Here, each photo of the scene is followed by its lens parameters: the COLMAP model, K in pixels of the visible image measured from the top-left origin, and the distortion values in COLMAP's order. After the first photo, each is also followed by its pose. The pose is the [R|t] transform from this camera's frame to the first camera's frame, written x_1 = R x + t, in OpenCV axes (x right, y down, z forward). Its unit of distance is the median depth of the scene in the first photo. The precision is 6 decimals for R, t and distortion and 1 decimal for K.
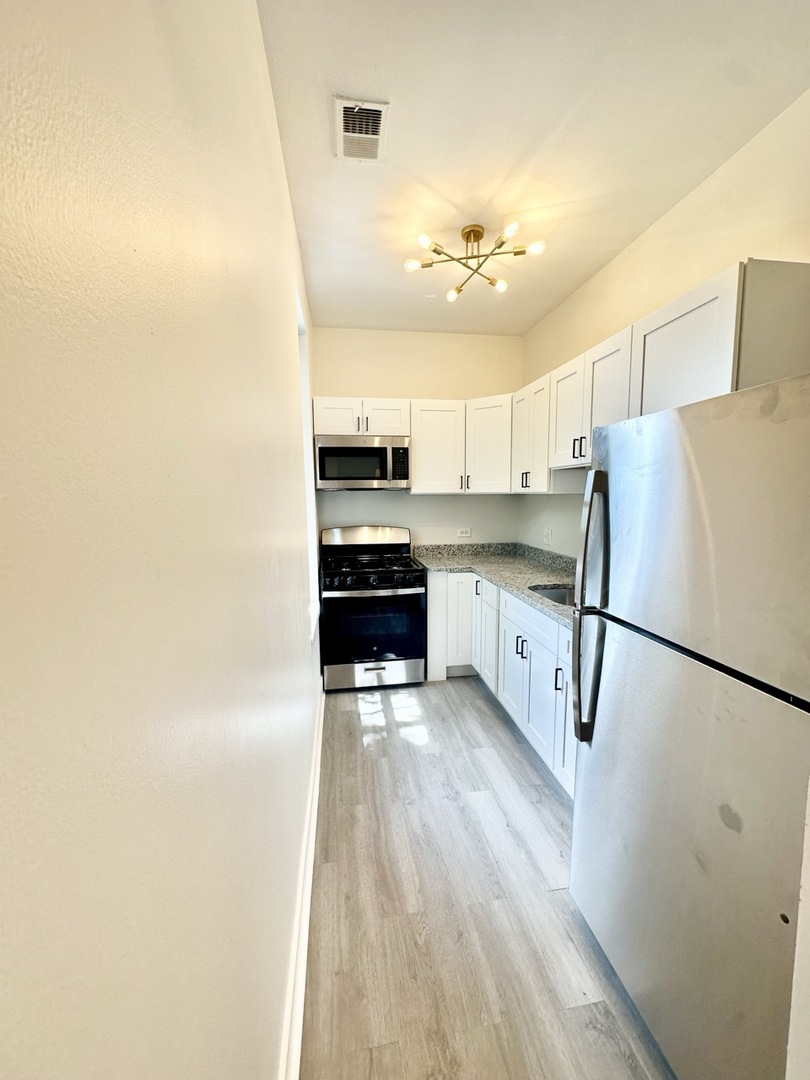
lens RADIAL K [[431.9, 0, 410.4], [0, 431.9, 541.7], [0, 0, 1]] dist [-0.000969, -0.000315]
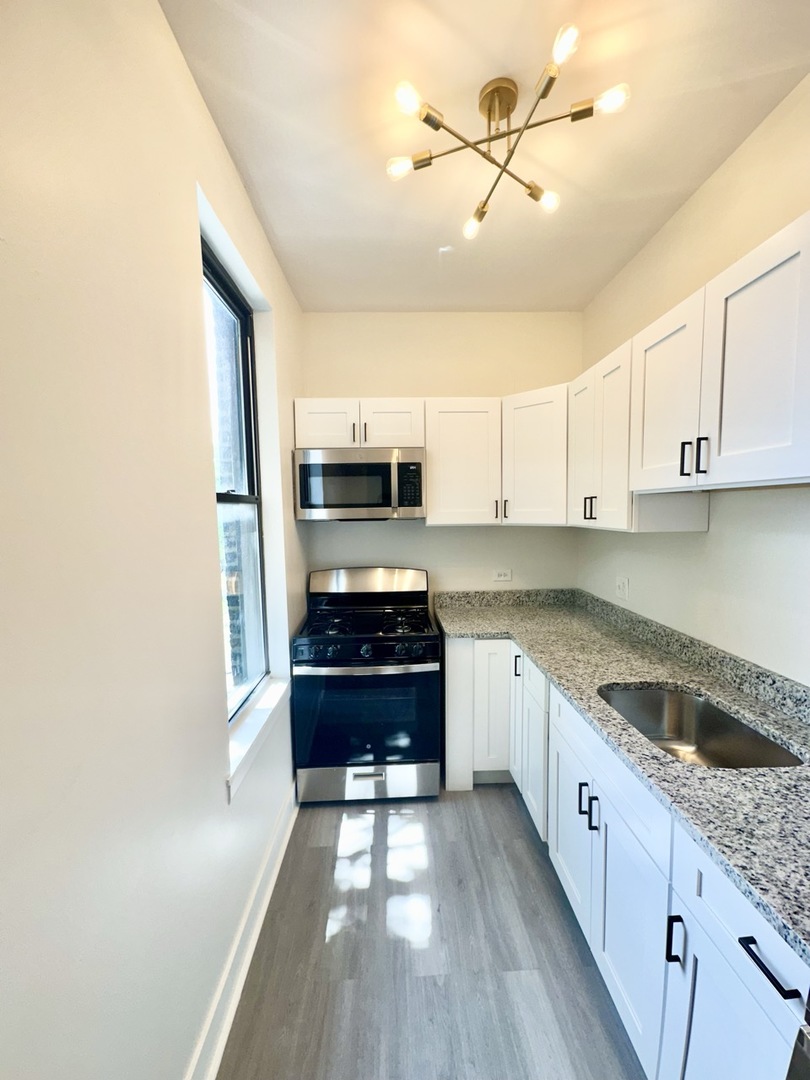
lens RADIAL K [[431.9, 0, 410.4], [0, 431.9, 541.7], [0, 0, 1]] dist [-0.000969, -0.000315]
pose [[0.993141, 0.003682, -0.116868, 0.067289], [-0.008147, 0.999254, -0.037752, -0.061562], [0.116642, 0.038445, 0.992430, 0.297824]]
